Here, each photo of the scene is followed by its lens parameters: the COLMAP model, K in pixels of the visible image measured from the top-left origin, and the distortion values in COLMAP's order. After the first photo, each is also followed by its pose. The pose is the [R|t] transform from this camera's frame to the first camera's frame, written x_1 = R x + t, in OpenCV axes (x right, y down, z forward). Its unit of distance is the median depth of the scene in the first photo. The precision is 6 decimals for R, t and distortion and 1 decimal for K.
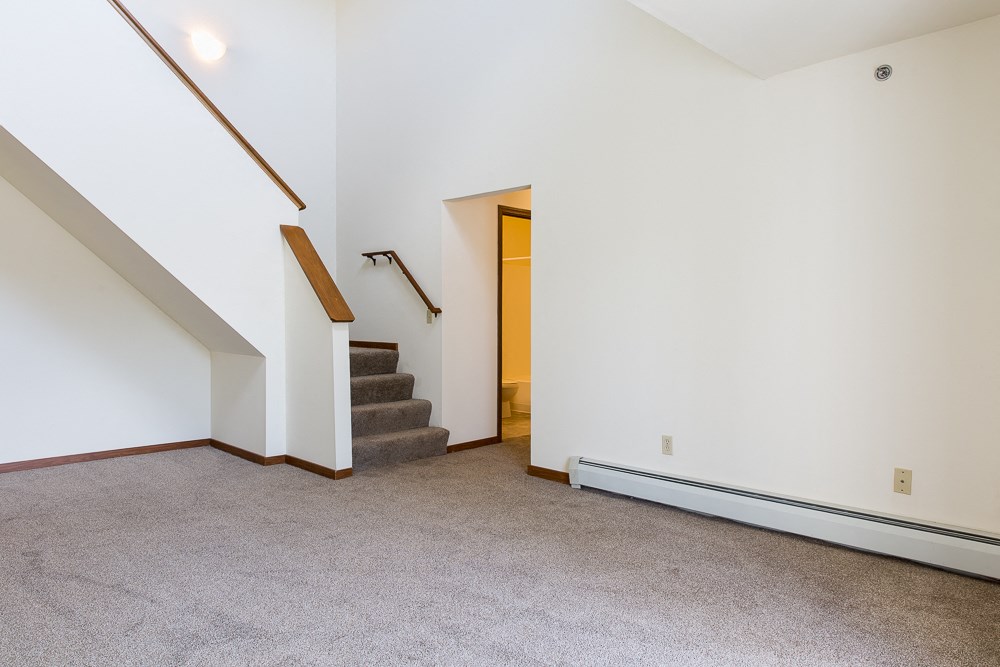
lens RADIAL K [[669.8, 0, 500.0], [0, 669.8, 333.5], [0, 0, 1]] dist [0.011158, 0.000176]
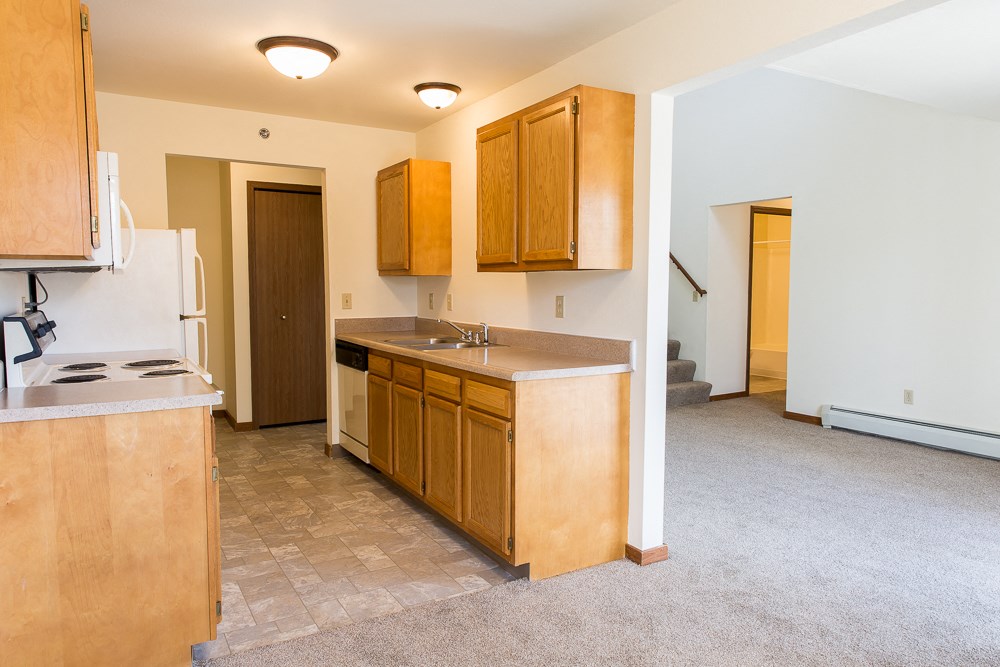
lens RADIAL K [[669.8, 0, 500.0], [0, 669.8, 333.5], [0, 0, 1]] dist [0.011158, 0.000176]
pose [[0.966935, 0.016796, -0.254470, -0.166049], [-0.004521, 0.998801, 0.048743, -0.017552], [0.254984, -0.045981, 0.965851, -0.413718]]
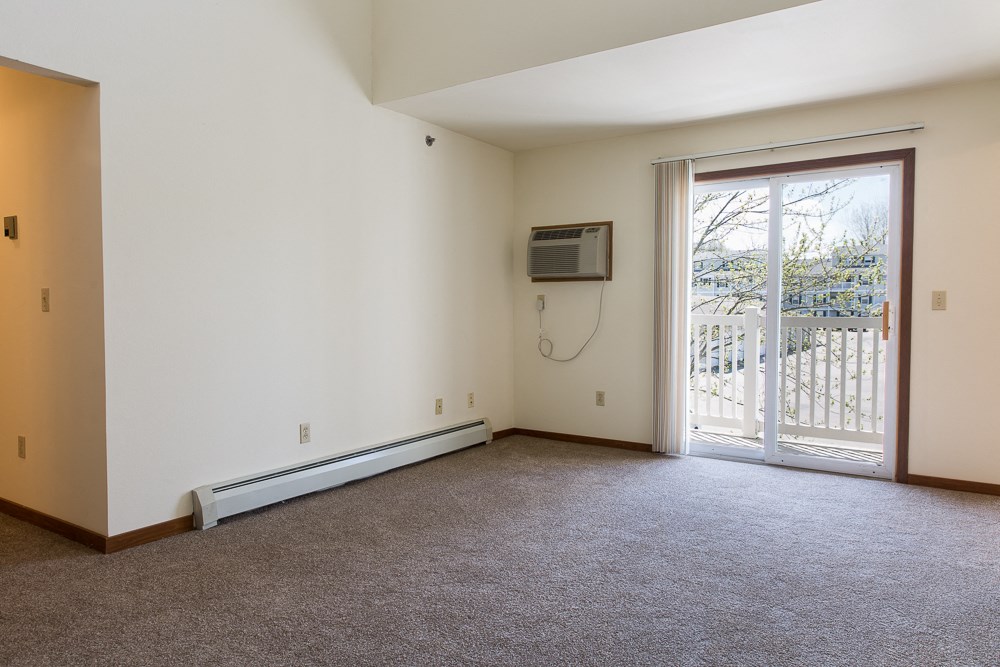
lens RADIAL K [[669.8, 0, 500.0], [0, 669.8, 333.5], [0, 0, 1]] dist [0.011158, 0.000176]
pose [[-0.195373, -0.040642, 0.979887, -0.634644], [0.022213, 0.998701, 0.045851, -0.013697], [-0.980477, 0.030724, -0.194216, 0.763869]]
